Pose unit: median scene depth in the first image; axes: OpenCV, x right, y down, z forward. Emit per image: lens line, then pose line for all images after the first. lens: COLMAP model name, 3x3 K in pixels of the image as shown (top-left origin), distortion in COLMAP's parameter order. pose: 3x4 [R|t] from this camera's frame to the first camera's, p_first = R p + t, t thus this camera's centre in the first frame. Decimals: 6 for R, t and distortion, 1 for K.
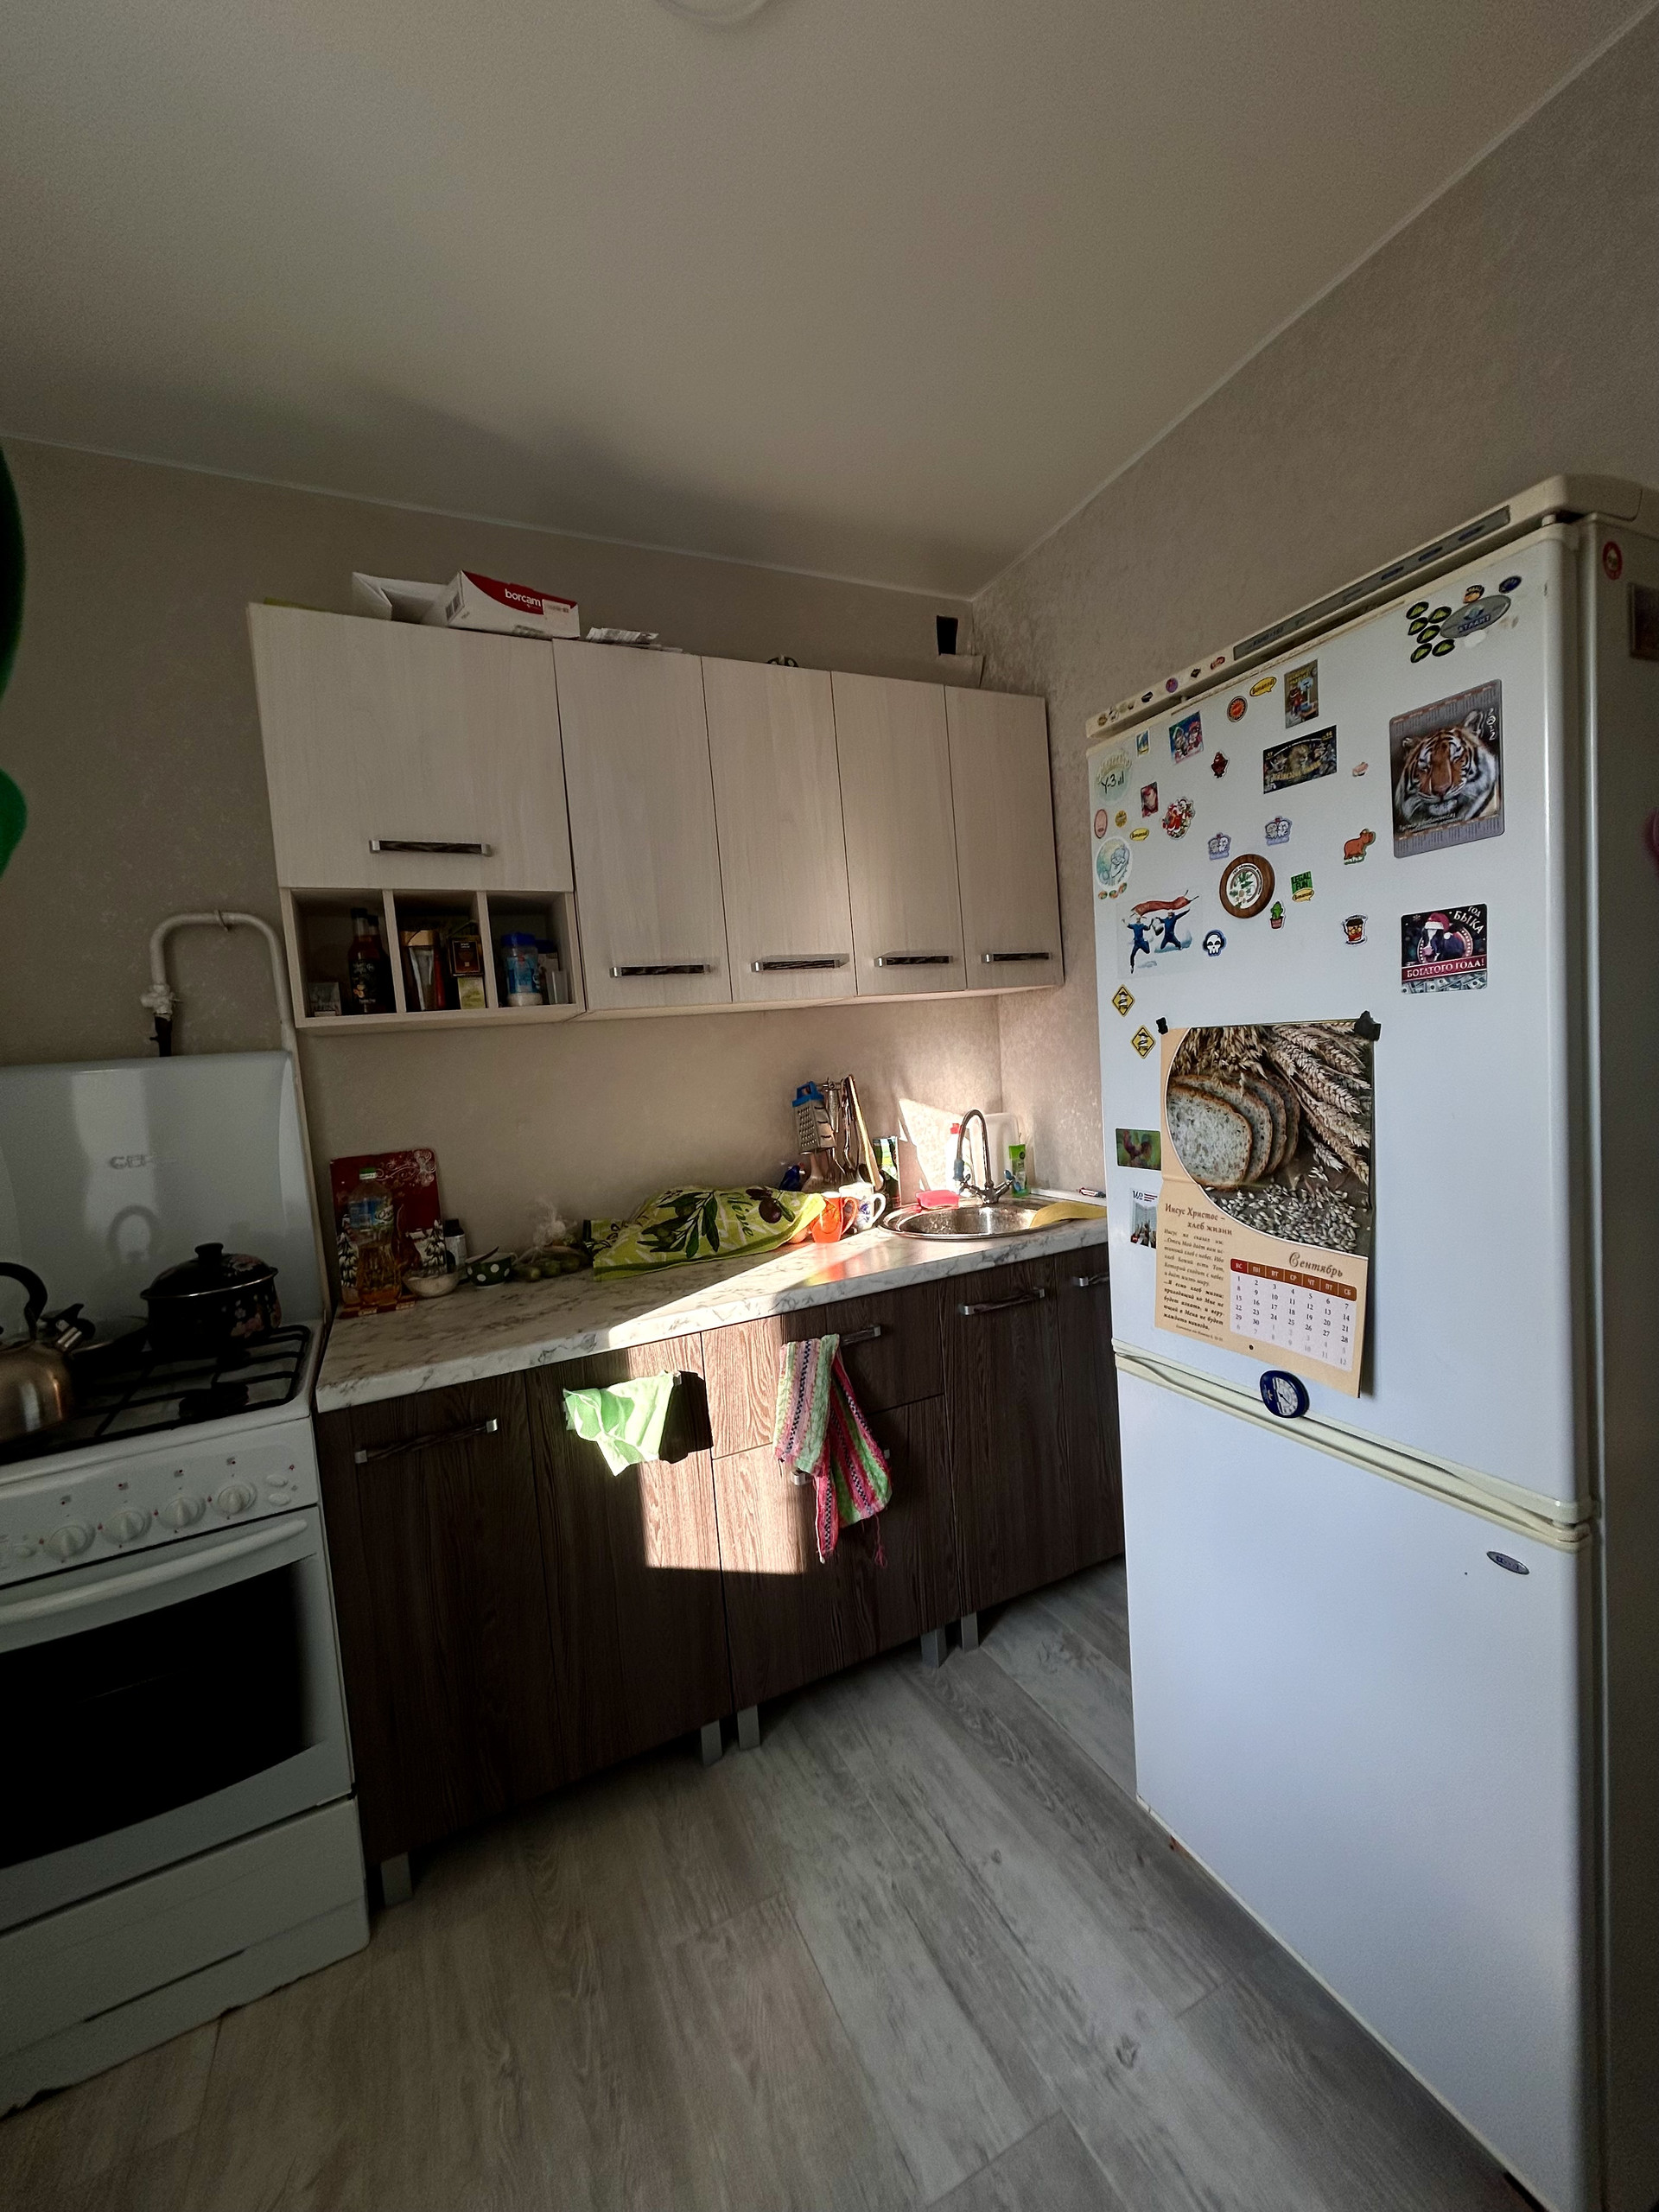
lens RADIAL K [[893.9, 0, 835.7], [0, 893.9, 1098.1], [0, 0, 1]] dist [-0.006756, 0.001044]
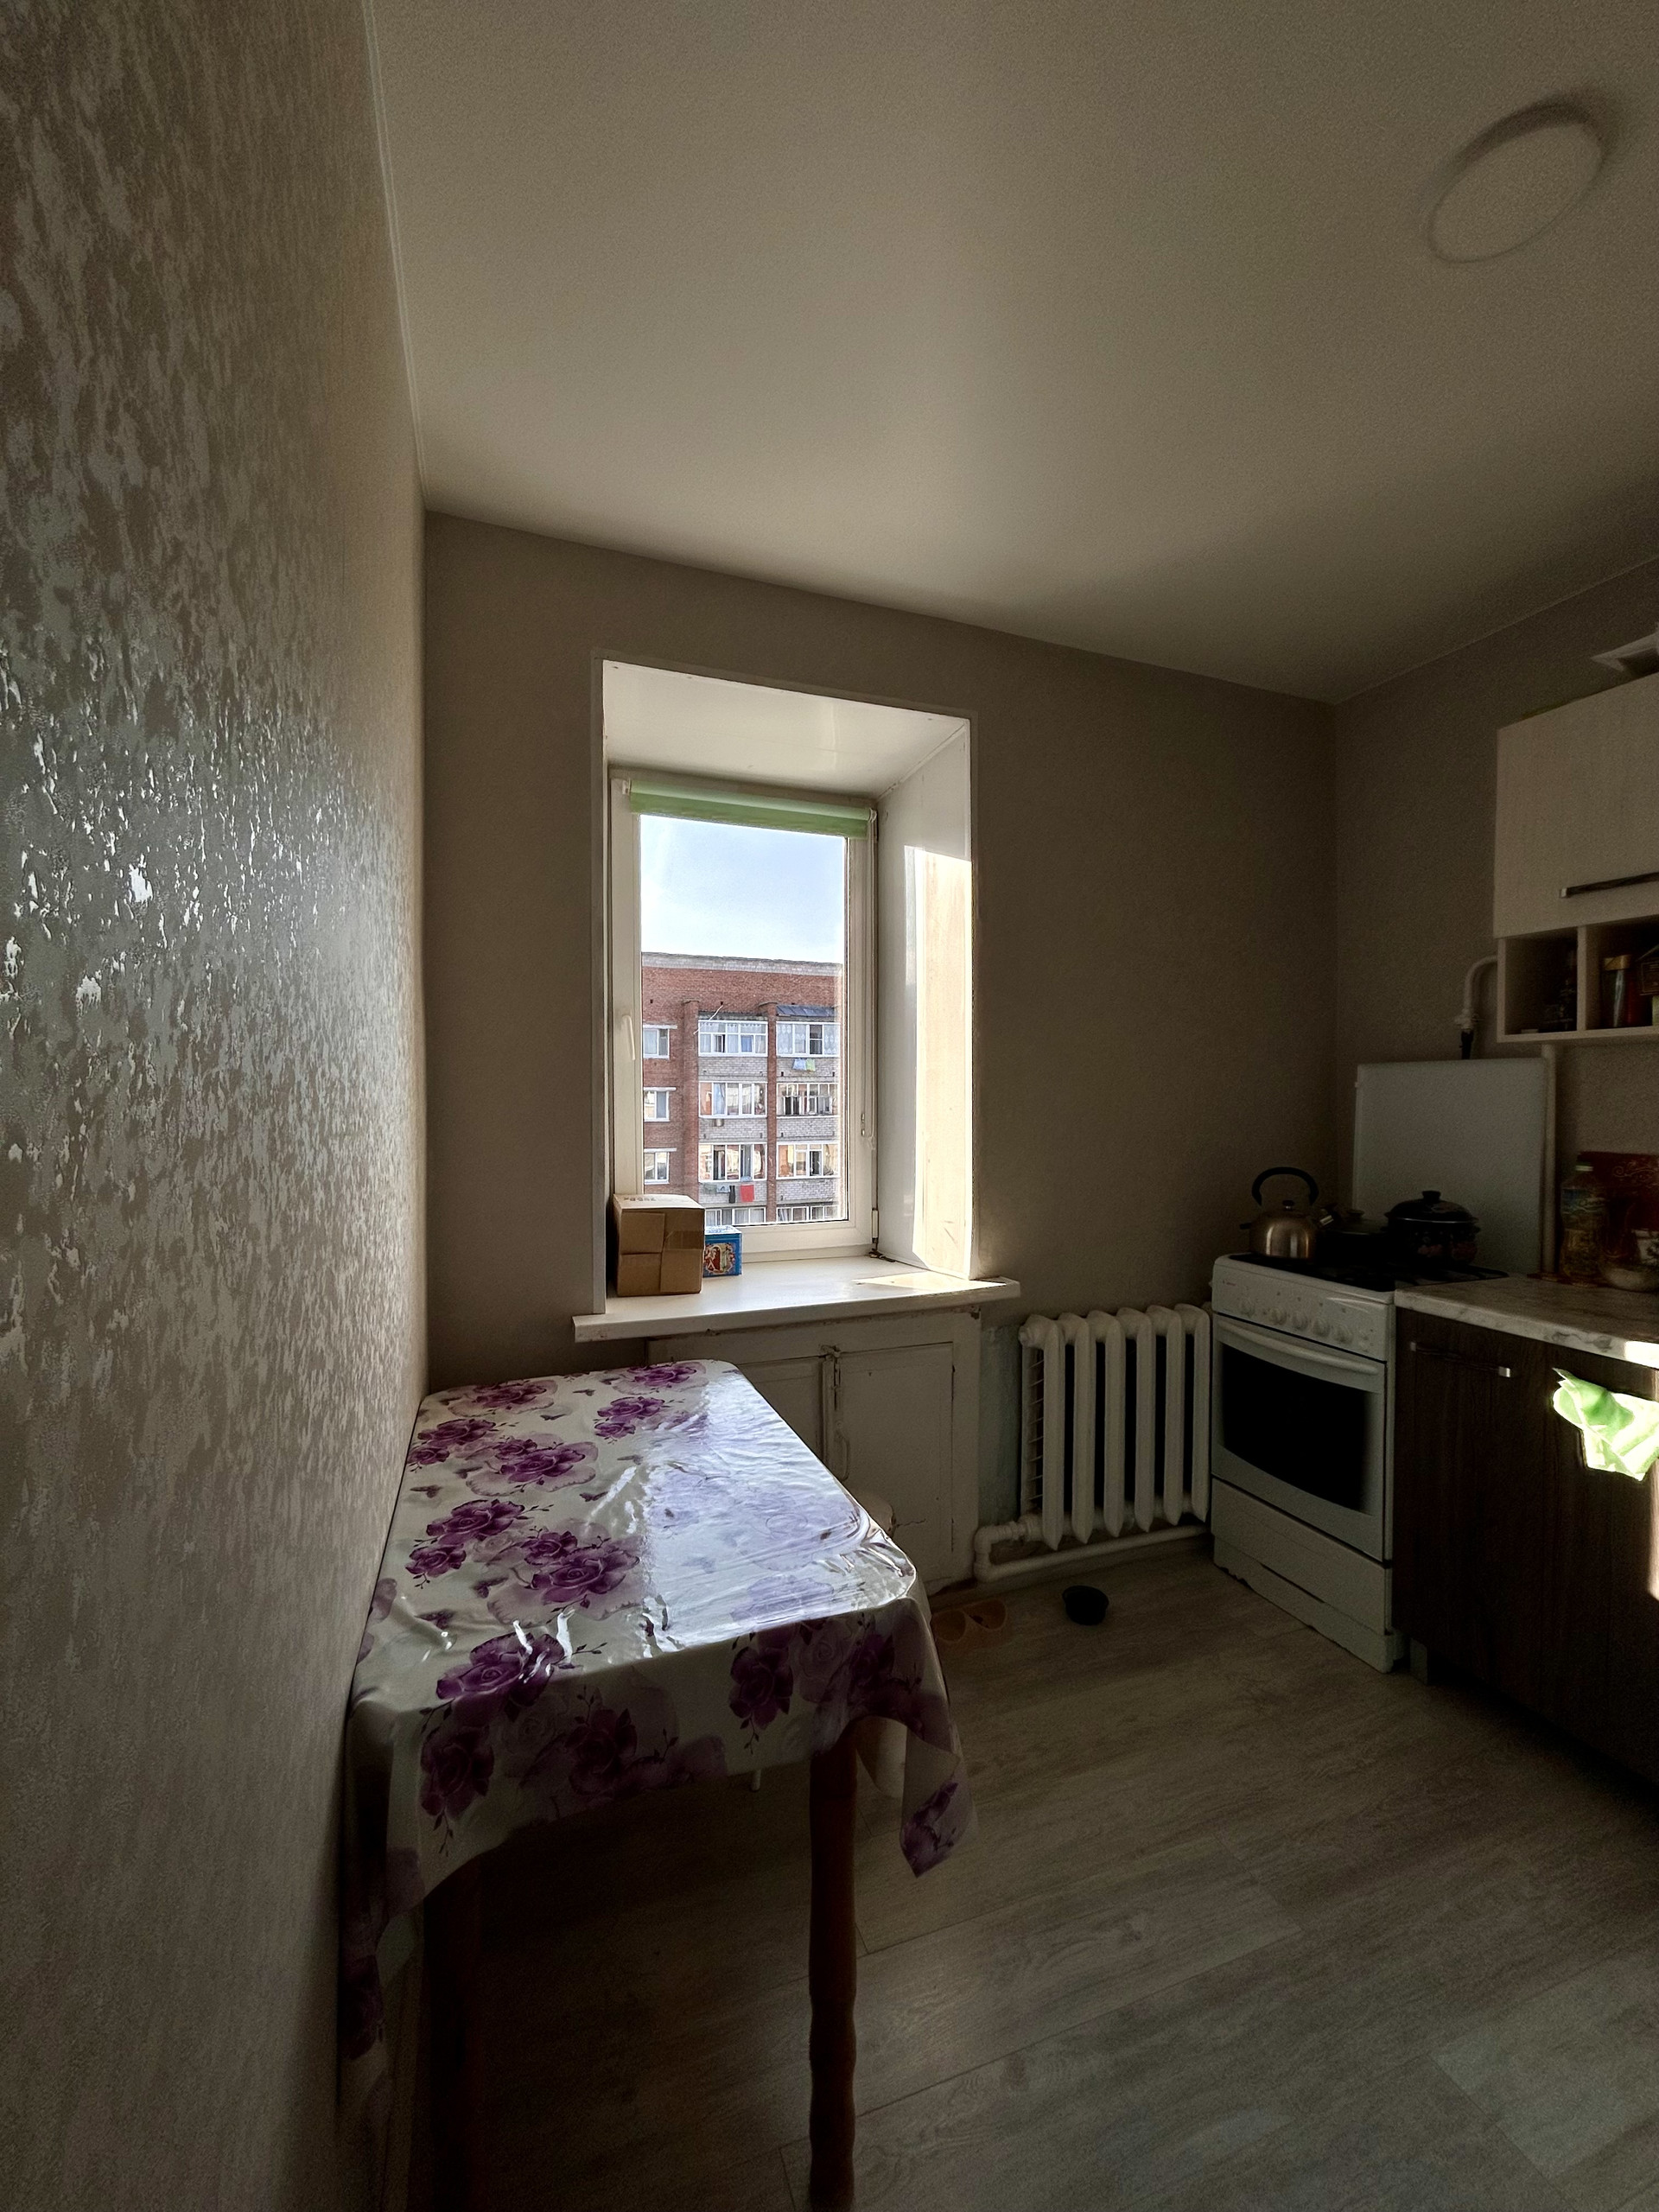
lens RADIAL K [[893.9, 0, 829.7], [0, 893.9, 1105.2], [0, 0, 1]] dist [-0.006756, 0.001044]
pose [[-0.105179, 0.091225, -0.990260, 0.858110], [-0.050011, 0.994038, 0.096885, -0.069085], [0.993195, 0.059715, -0.099990, 0.166059]]
